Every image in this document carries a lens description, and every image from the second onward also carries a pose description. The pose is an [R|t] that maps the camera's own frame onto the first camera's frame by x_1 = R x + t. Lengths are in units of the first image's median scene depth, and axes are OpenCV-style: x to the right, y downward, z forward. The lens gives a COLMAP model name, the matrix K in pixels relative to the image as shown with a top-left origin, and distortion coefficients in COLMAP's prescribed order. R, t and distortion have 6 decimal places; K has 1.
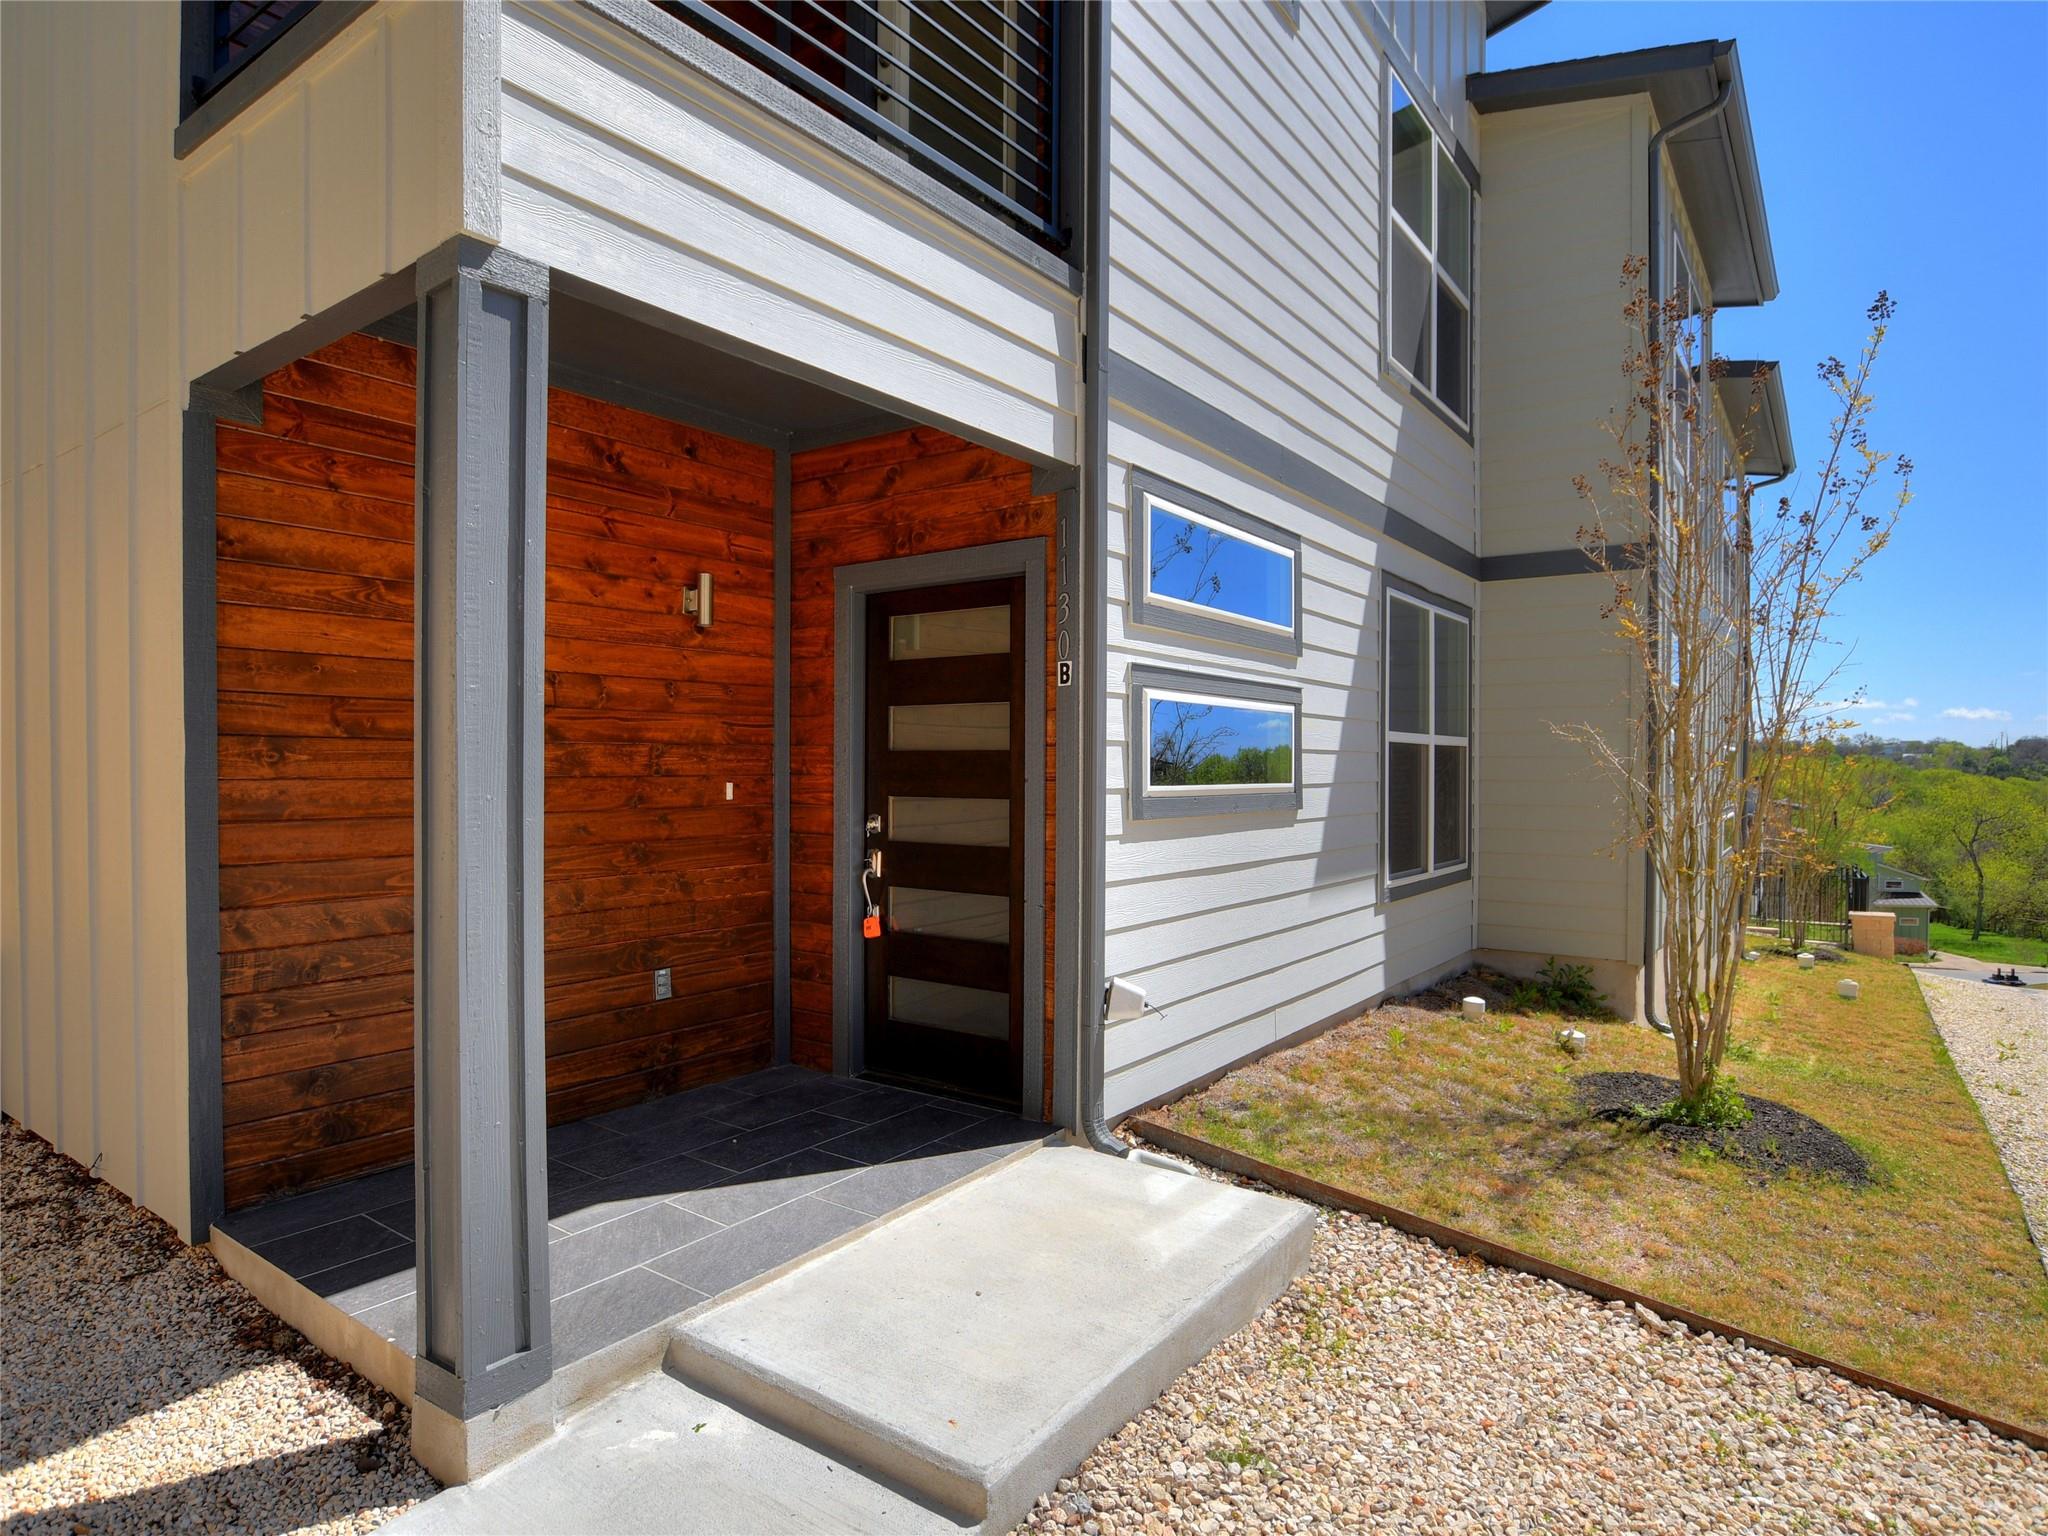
lens RADIAL K [[1136.1, 0, 1023.5], [0, 1136.1, 768.0], [0, 0, 1]] dist [-0.011061, -0.000332]
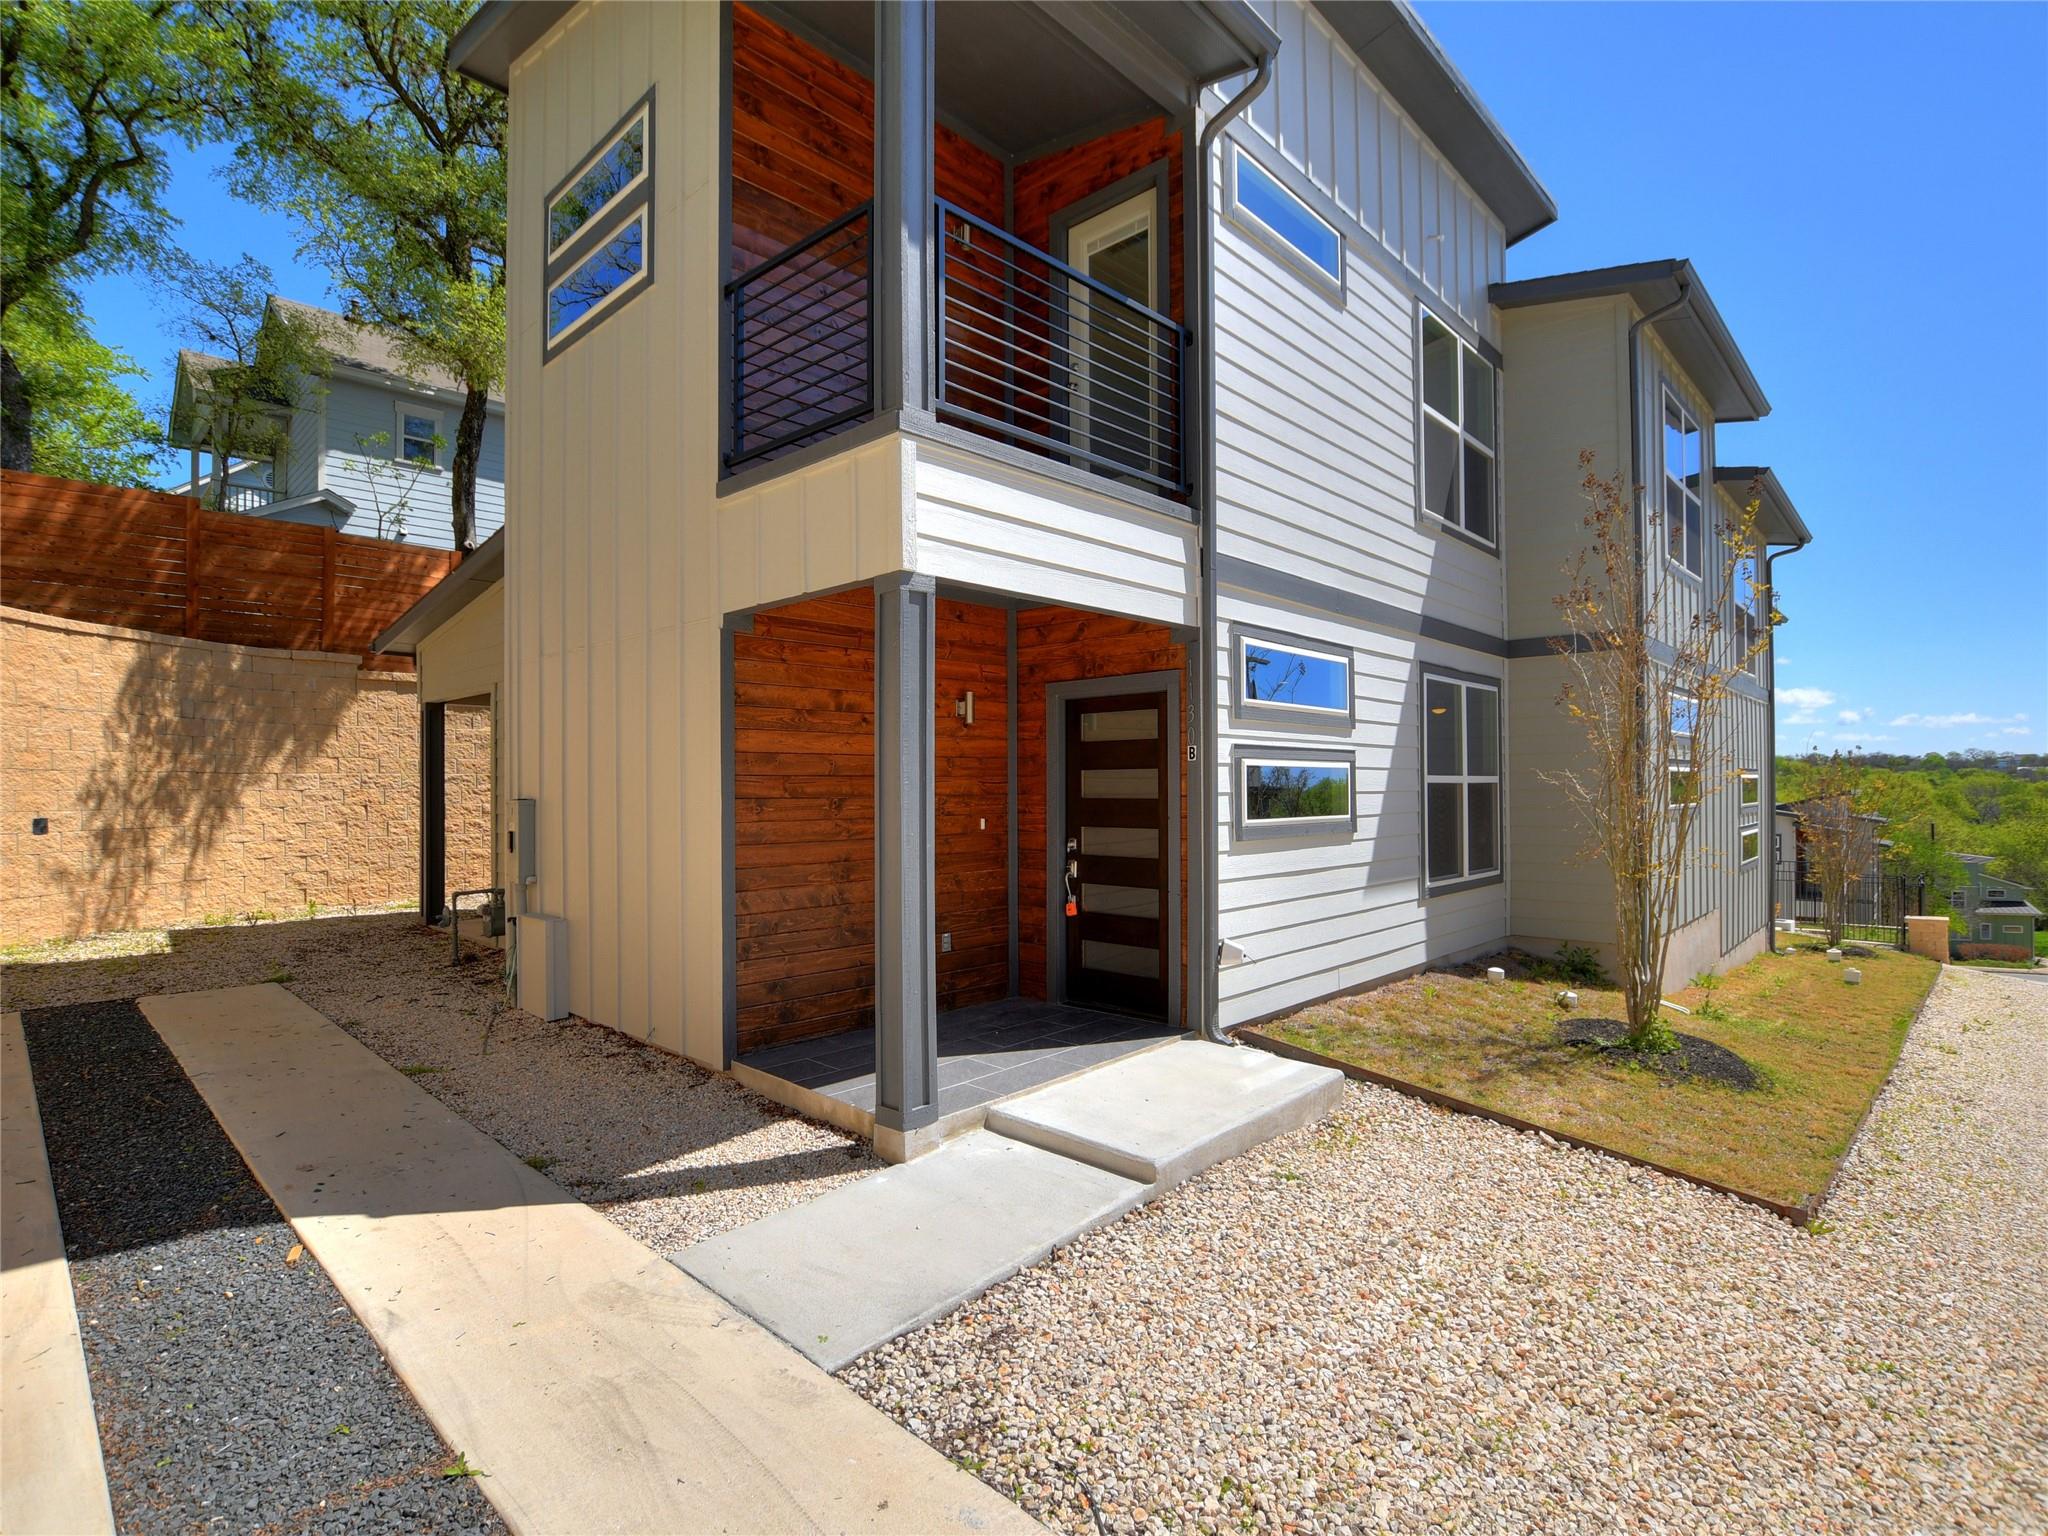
lens RADIAL K [[1017.1, 0, 1028.2], [0, 1017.1, 777.5], [0, 0, 1]] dist [-0.031451, 0.004487]
pose [[0.991891, -0.010005, -0.126695, -0.011717], [0.008638, 0.999898, -0.011332, -0.030955], [0.126796, 0.010146, 0.991877, -0.457545]]
